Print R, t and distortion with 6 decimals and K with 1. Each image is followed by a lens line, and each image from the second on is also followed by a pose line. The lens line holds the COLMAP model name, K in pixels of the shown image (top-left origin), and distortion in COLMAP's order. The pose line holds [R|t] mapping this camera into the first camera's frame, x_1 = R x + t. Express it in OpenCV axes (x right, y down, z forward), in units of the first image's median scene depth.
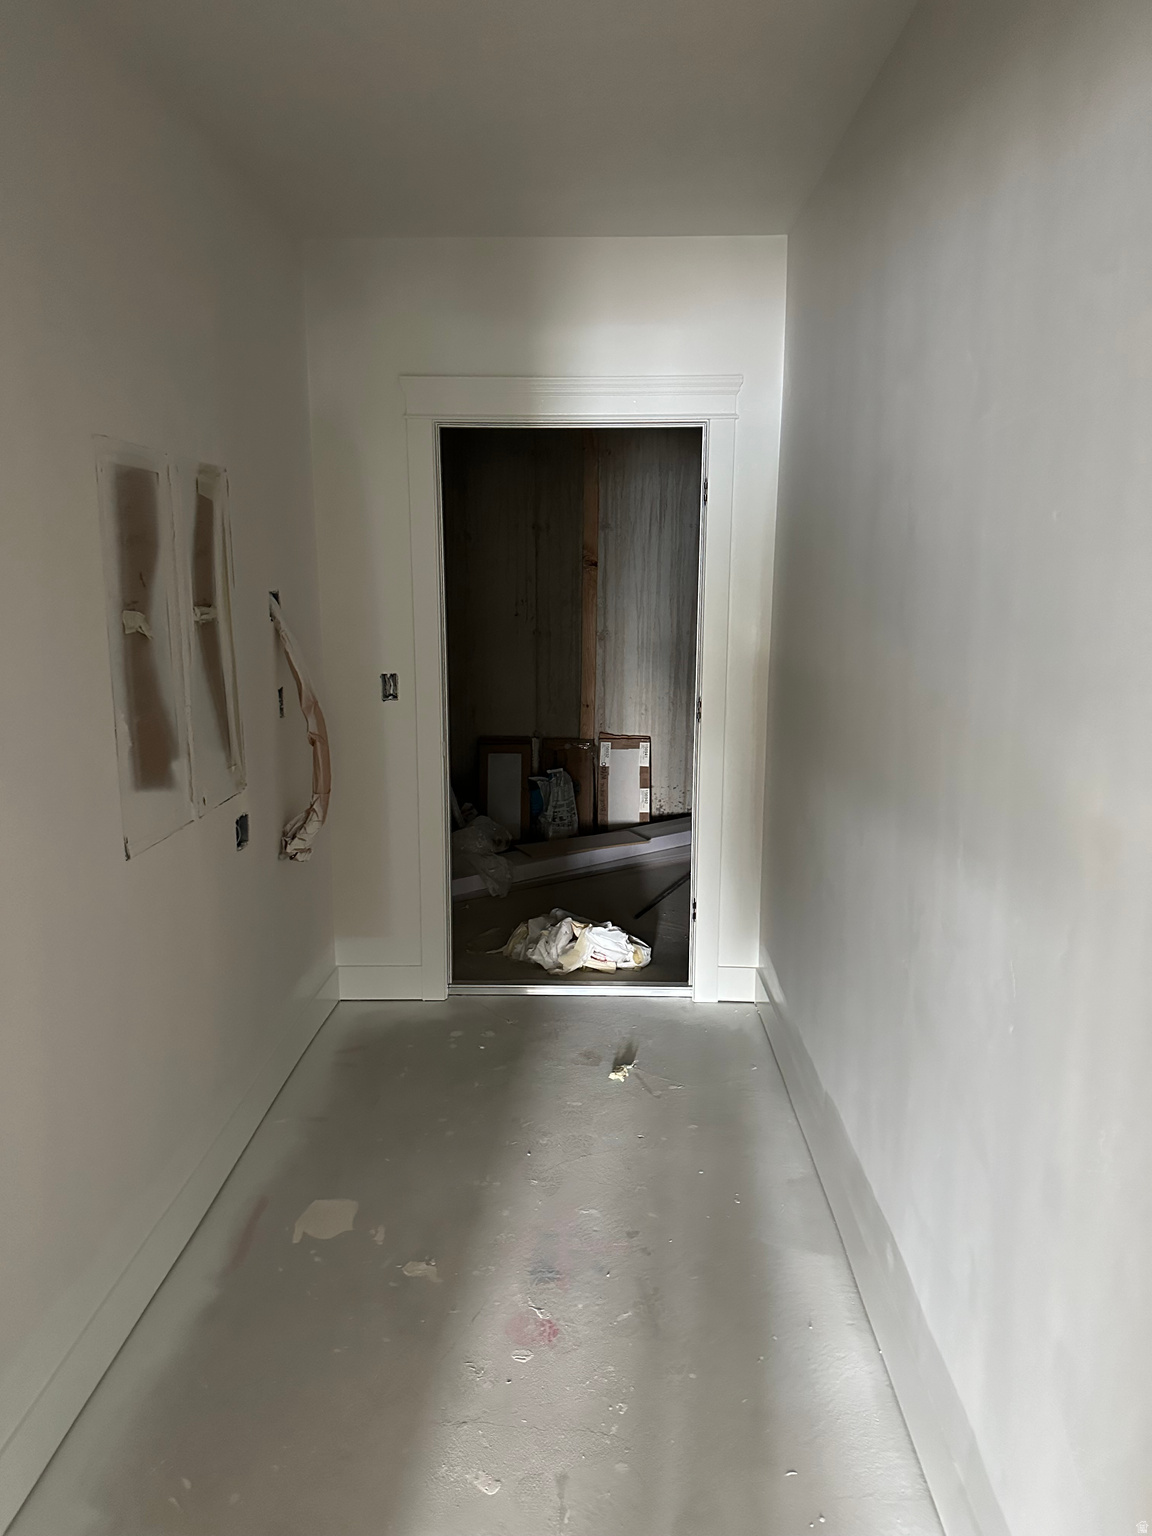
lens RADIAL K [[1055.3, 0, 576.0], [0, 1055.3, 768.0], [0, 0, 1]] dist [0.193082, -0.000003]
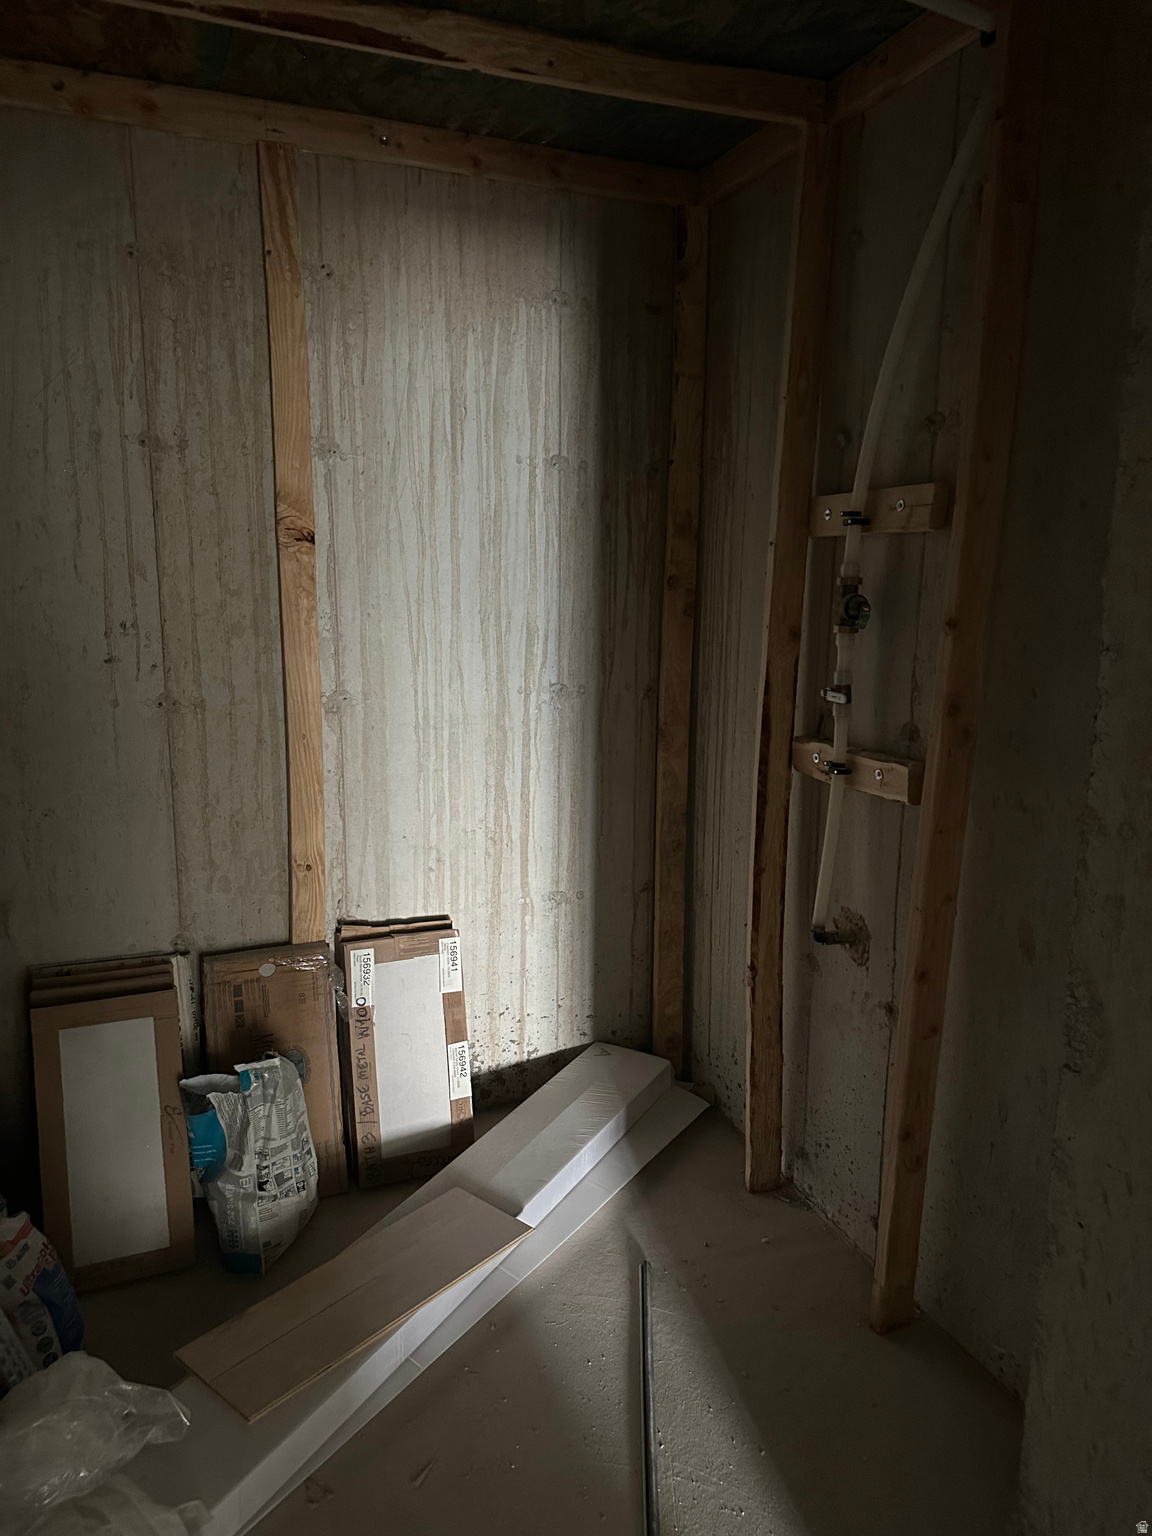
lens RADIAL K [[1086.2, 0, 576.0], [0, 1086.2, 768.0], [0, 0, 1]] dist [0.062350, -0.003991]
pose [[0.919234, -0.070582, 0.387334, -0.058694], [0.063020, 0.997492, 0.032207, -0.107917], [-0.388636, -0.005197, 0.921377, 0.558012]]
